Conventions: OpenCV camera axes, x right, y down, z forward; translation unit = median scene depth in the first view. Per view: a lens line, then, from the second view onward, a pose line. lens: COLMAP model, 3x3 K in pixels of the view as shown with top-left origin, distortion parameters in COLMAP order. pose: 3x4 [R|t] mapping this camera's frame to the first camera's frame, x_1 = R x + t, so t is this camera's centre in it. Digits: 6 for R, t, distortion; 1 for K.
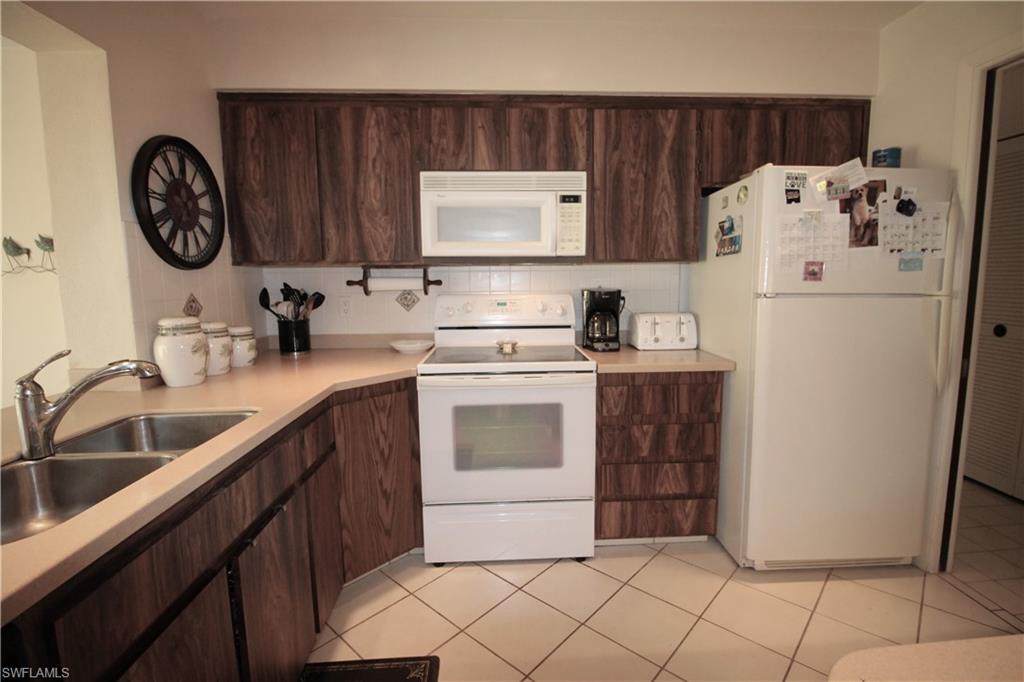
lens RADIAL K [[479.3, 0, 515.7], [0, 479.3, 335.9], [0, 0, 1]] dist [0.002698, -0.000169]
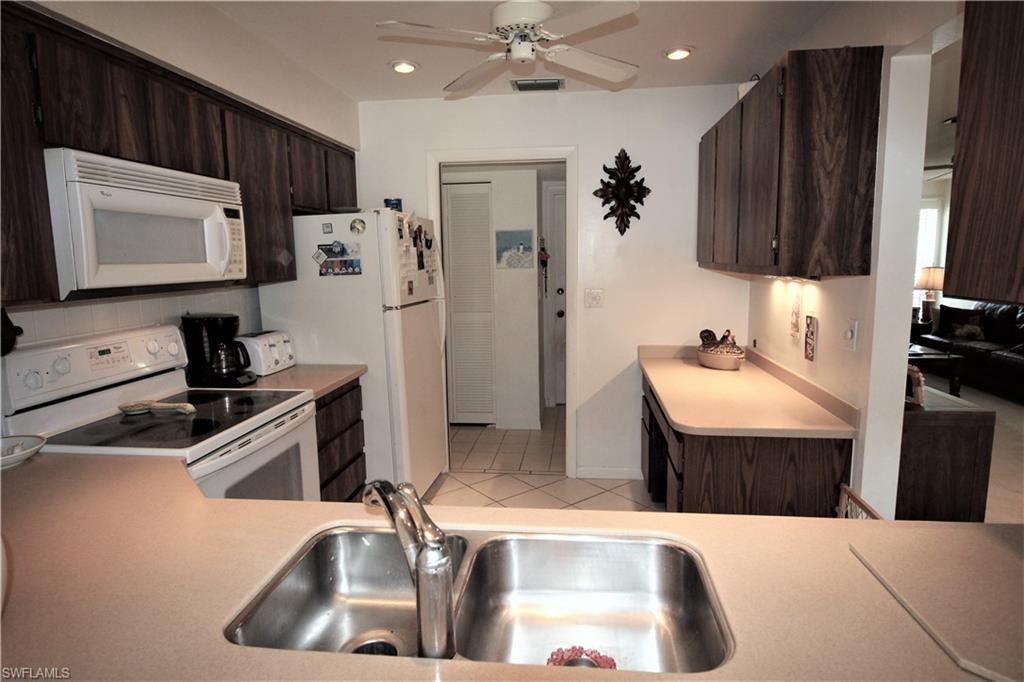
lens RADIAL K [[590.0, 0, 513.7], [0, 590.0, 338.8], [0, 0, 1]] dist [-0.003496, -0.002028]
pose [[0.159443, -0.131999, 0.978343, -0.846400], [0.134145, 0.984726, 0.110998, -0.114580], [-0.978051, 0.113542, 0.174715, 0.351779]]
